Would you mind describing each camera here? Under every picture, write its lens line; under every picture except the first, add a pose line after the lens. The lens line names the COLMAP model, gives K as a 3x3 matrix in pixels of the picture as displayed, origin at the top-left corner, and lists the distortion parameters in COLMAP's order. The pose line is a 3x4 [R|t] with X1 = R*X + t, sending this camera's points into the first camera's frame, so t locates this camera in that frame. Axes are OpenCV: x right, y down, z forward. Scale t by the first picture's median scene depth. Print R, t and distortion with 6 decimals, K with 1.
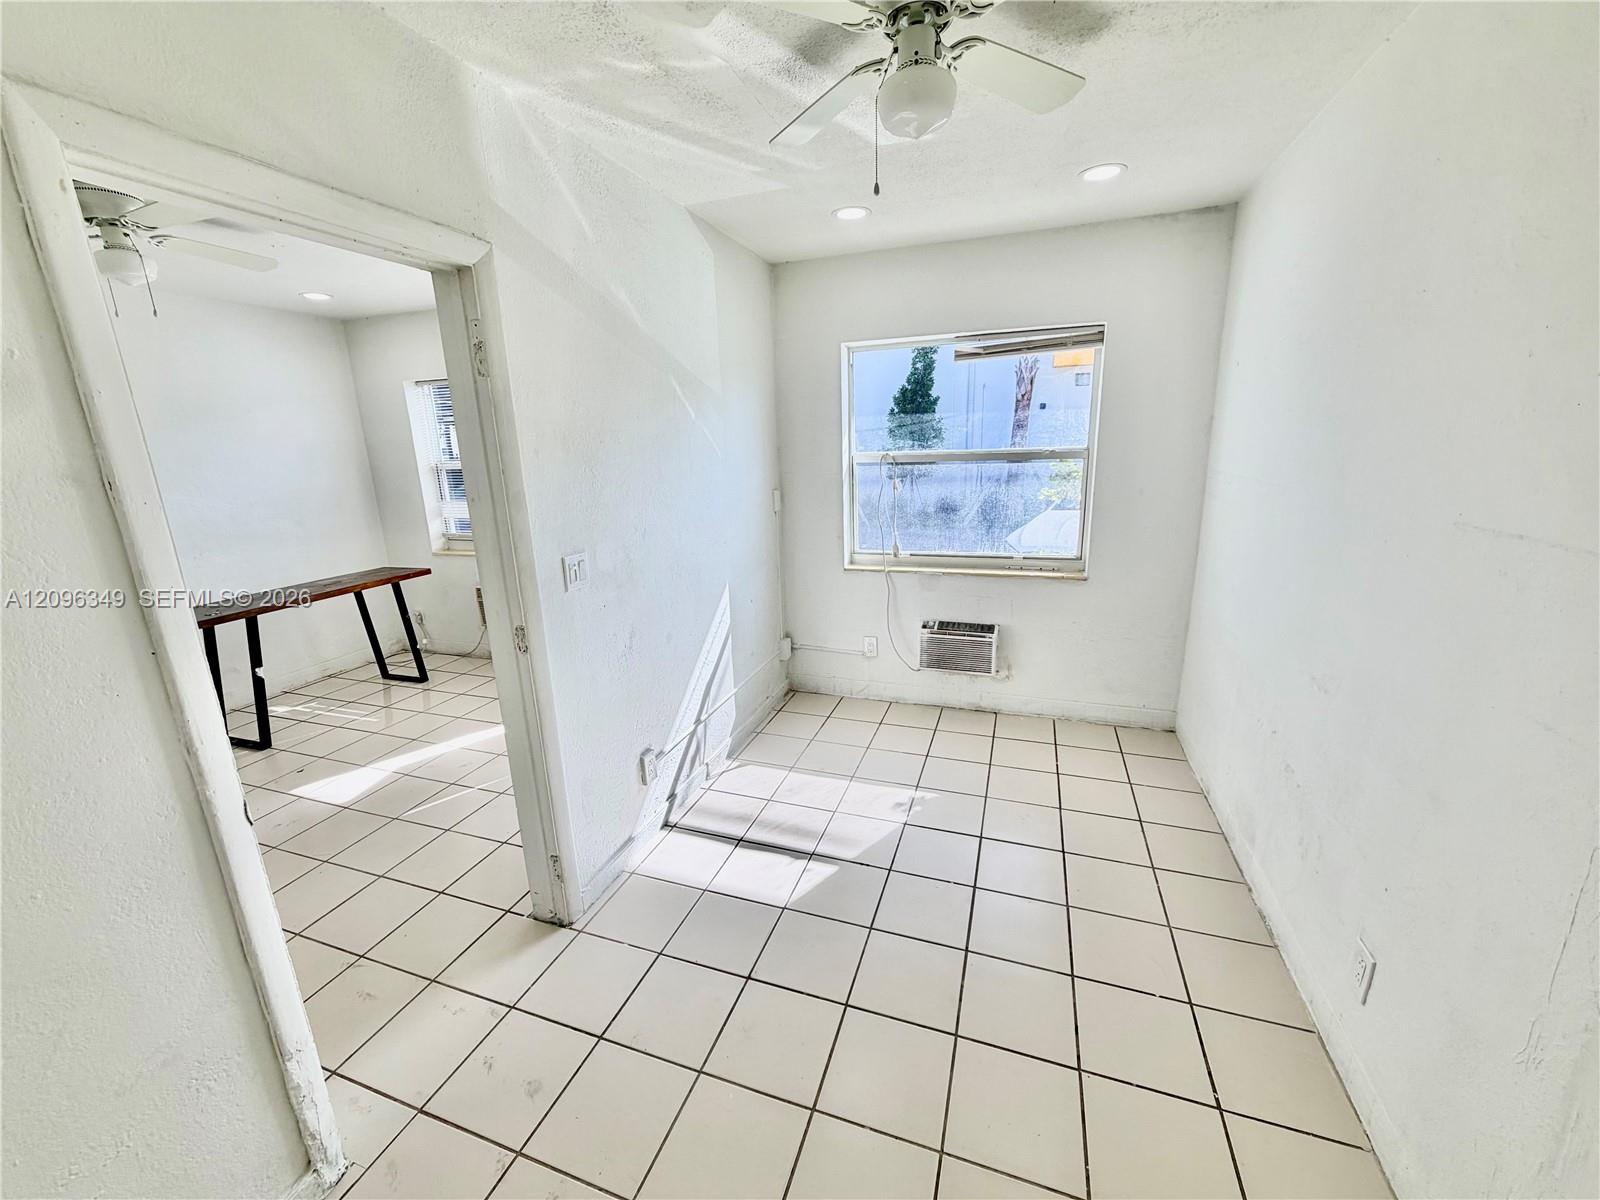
lens RADIAL K [[636.3, 0, 797.3], [0, 636.3, 599.4], [0, 0, 1]] dist [-0.001021, 0.000174]
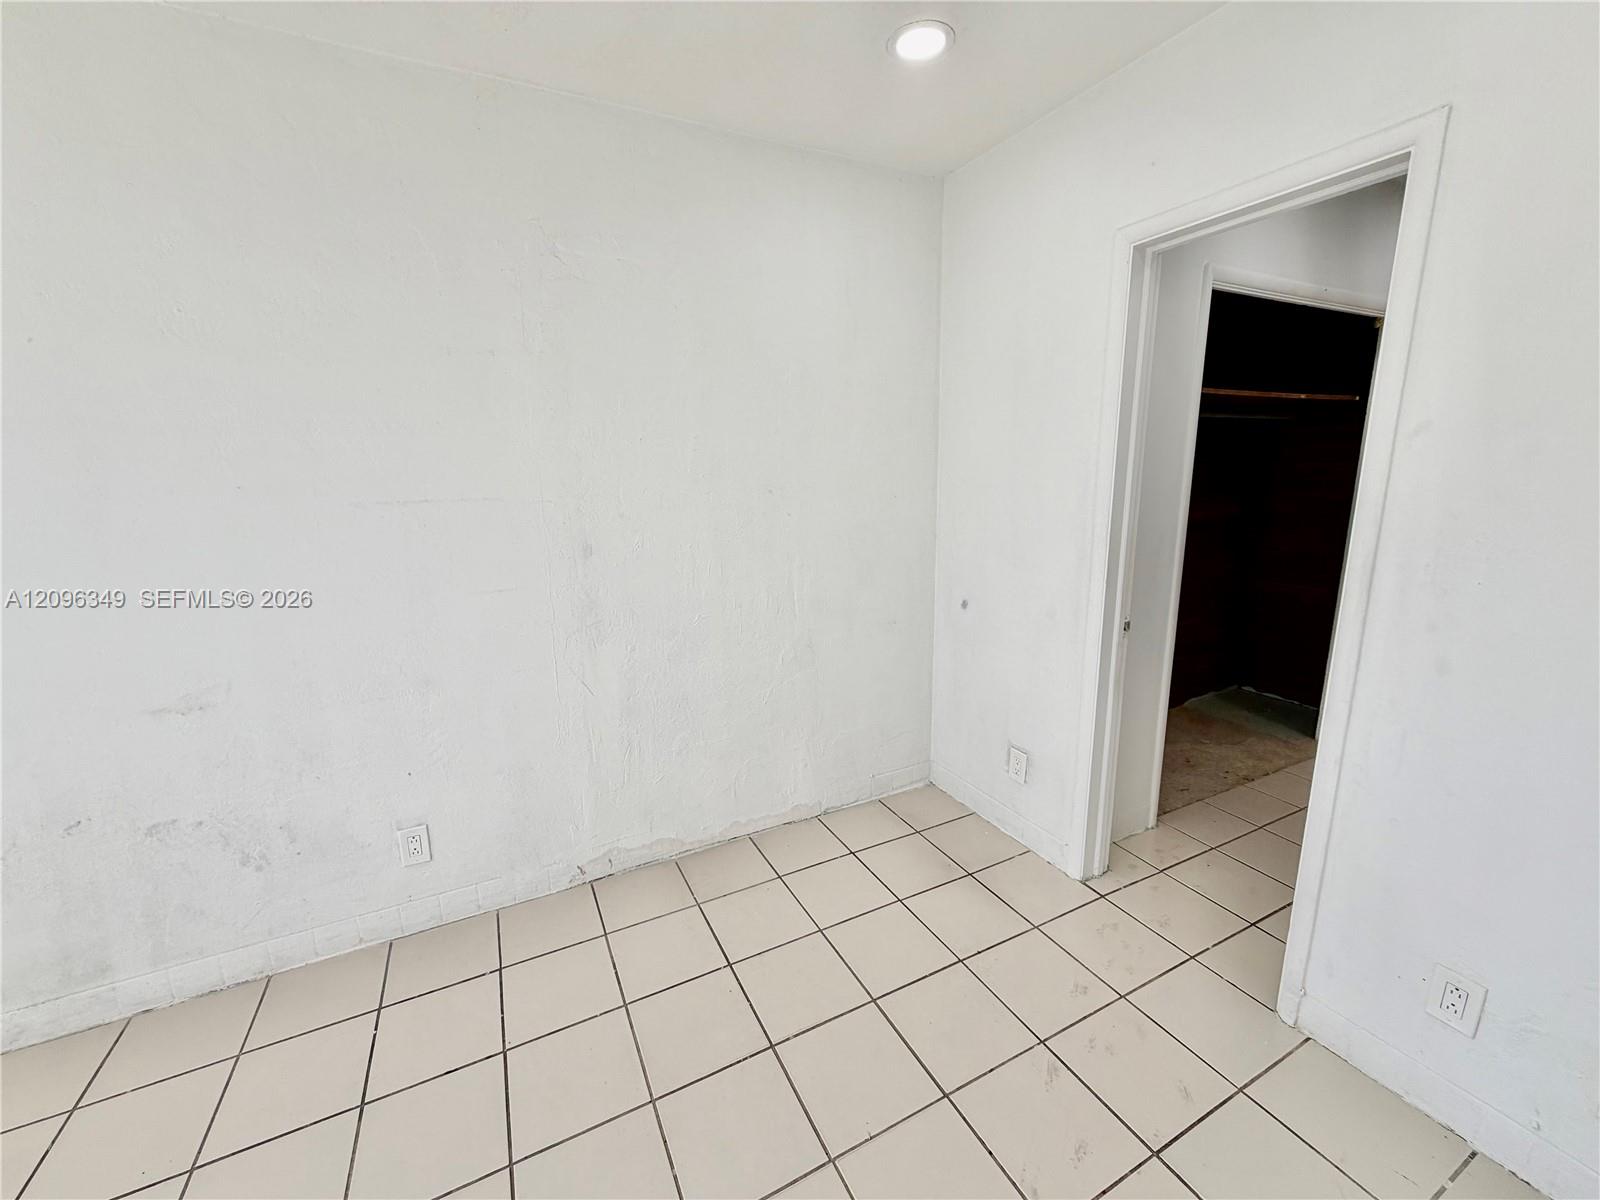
lens RADIAL K [[636.3, 0, 797.3], [0, 636.3, 599.4], [0, 0, 1]] dist [-0.001021, 0.000174]
pose [[-0.717627, -0.096273, 0.689741, -0.237103], [0.214768, 0.911535, 0.350682, -0.075897], [-0.662485, 0.399794, -0.633466, 0.484189]]
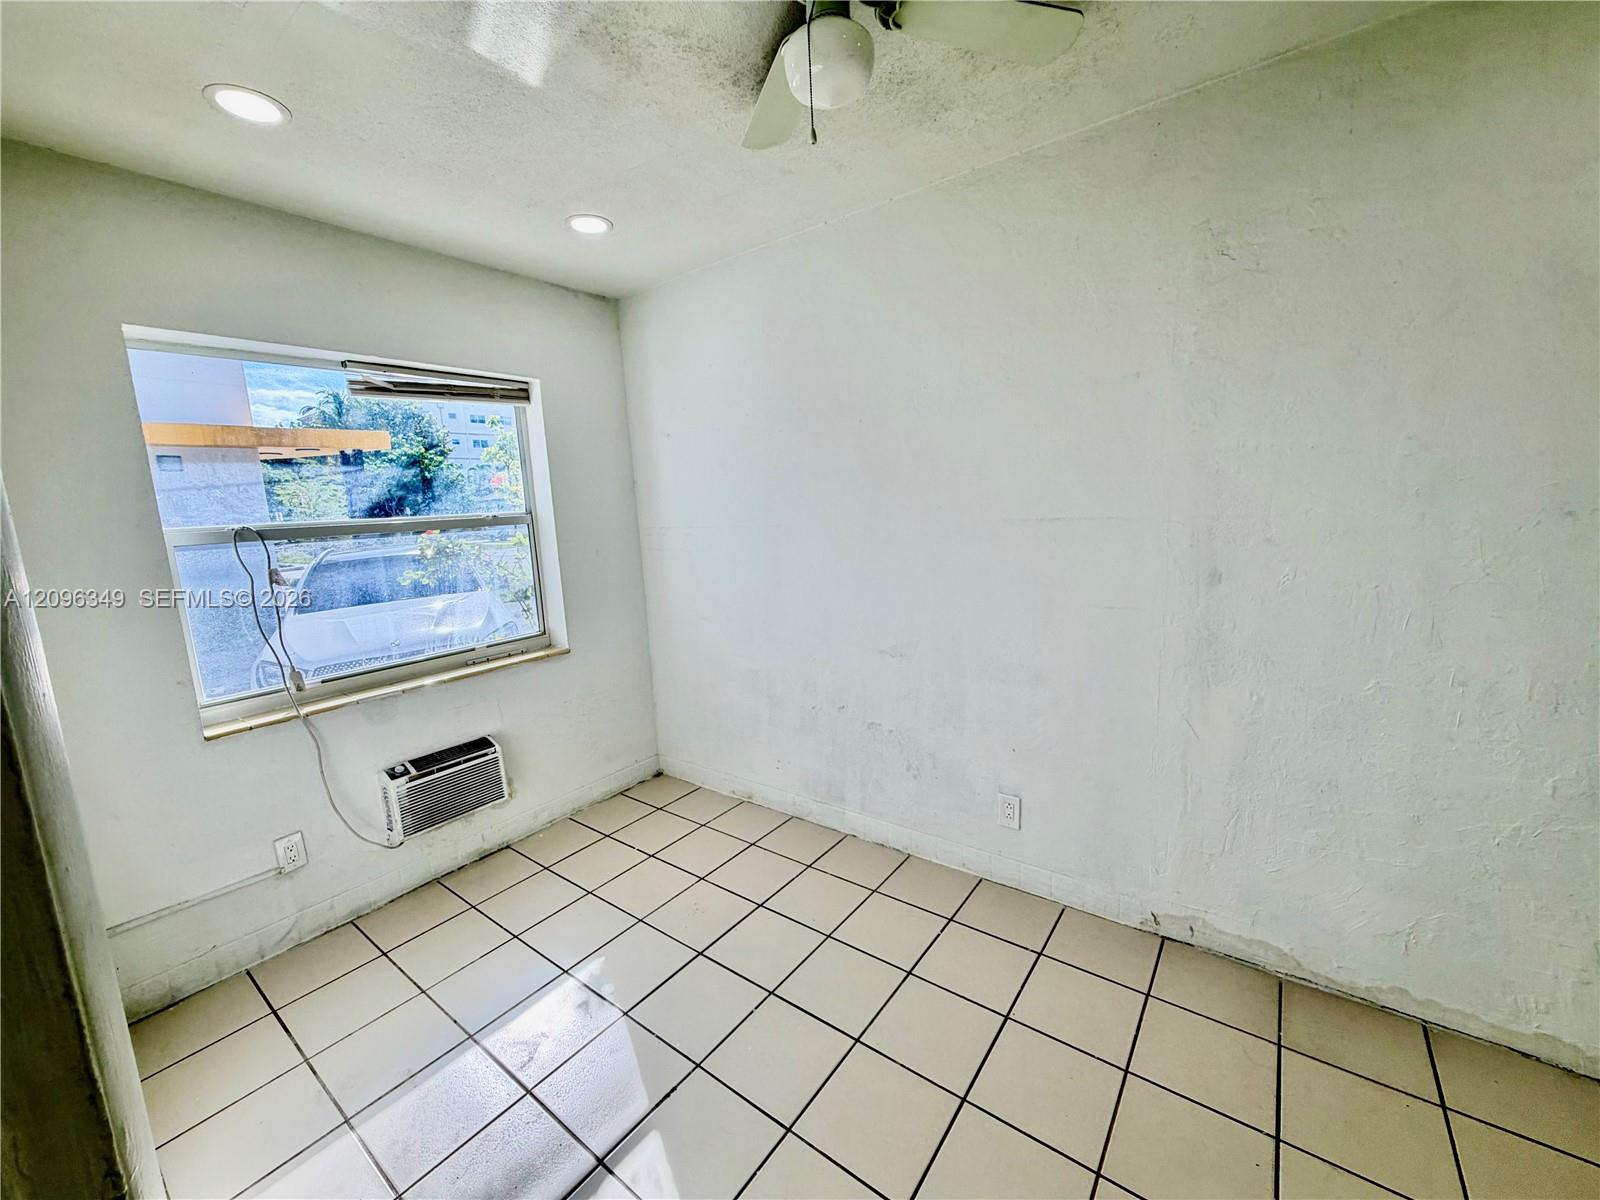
lens RADIAL K [[636.3, 0, 797.3], [0, 636.3, 599.4], [0, 0, 1]] dist [-0.001021, 0.000174]
pose [[0.303809, -0.128969, 0.943964, -0.287827], [0.273108, 0.961004, 0.043399, -0.051340], [-0.912750, 0.244619, 0.327184, 0.367325]]
